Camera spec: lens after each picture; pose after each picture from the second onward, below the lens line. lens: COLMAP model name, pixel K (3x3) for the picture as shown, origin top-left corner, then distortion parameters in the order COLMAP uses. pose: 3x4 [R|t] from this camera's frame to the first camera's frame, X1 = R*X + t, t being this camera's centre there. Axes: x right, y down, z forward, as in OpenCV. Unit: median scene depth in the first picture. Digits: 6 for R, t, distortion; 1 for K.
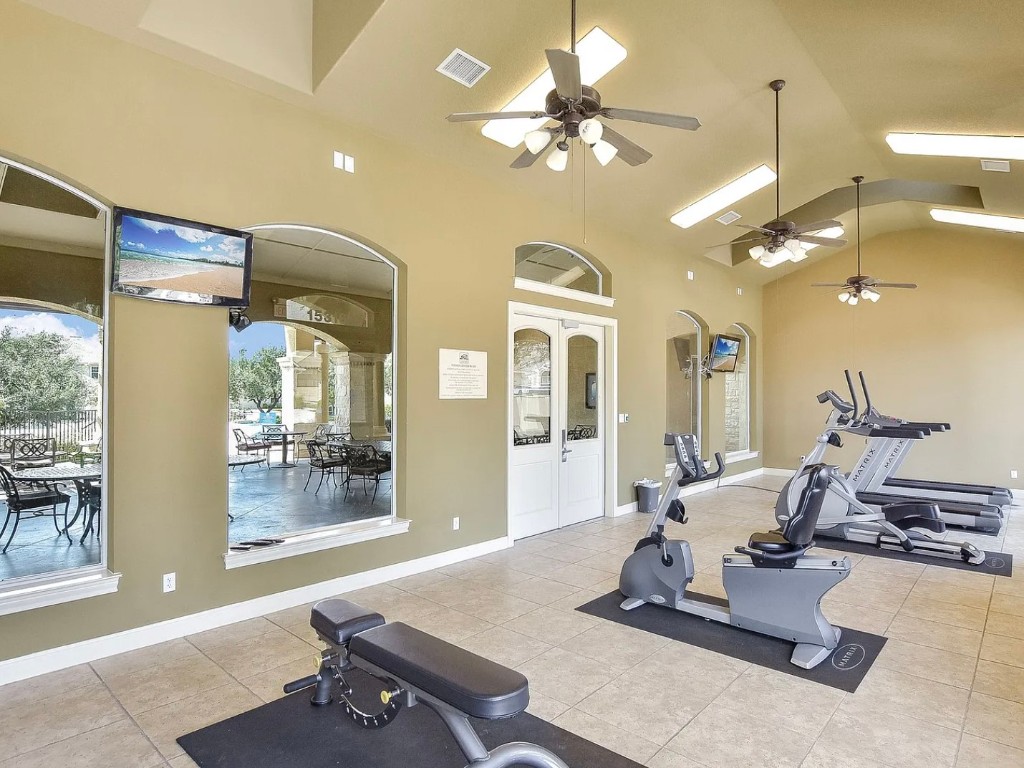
lens RADIAL K [[648.4, 0, 512.0], [0, 648.4, 384.0], [0, 0, 1]] dist [0.002697, 0.002295]
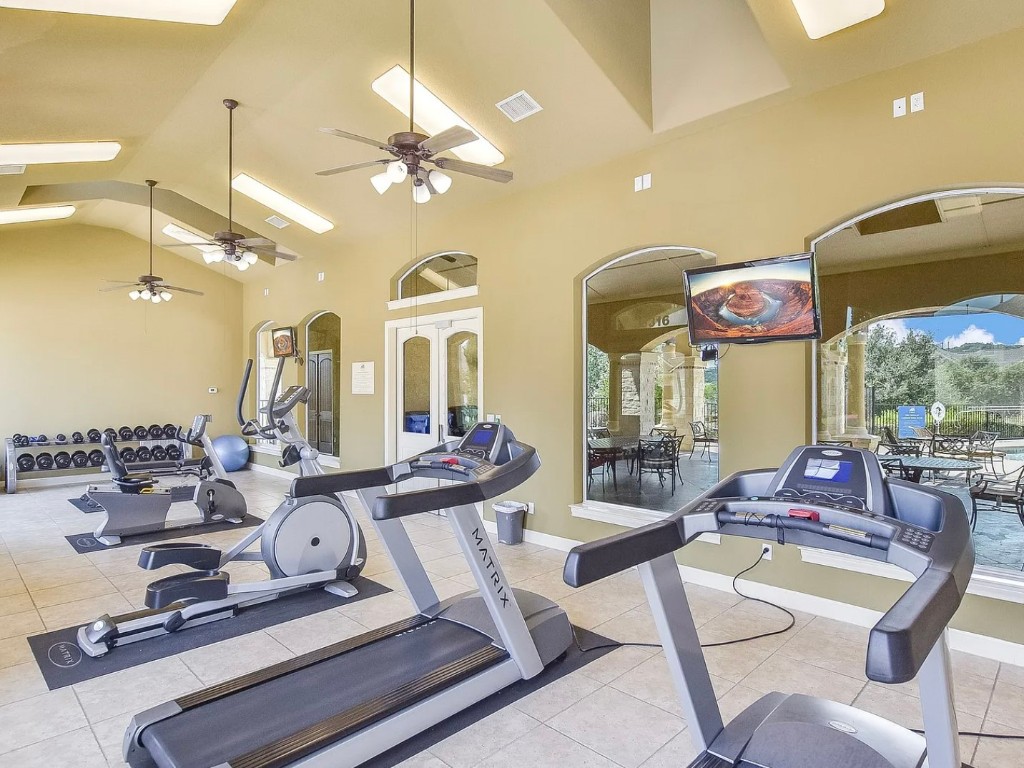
lens RADIAL K [[578.5, 0, 512.0], [0, 578.5, 384.0], [0, 0, 1]] dist [-0.003856, -0.002469]
pose [[-0.091278, -0.016985, -0.995681, 0.771127], [0.008807, 0.999802, -0.017862, 0.017452], [0.995787, -0.010400, -0.091110, 0.903722]]
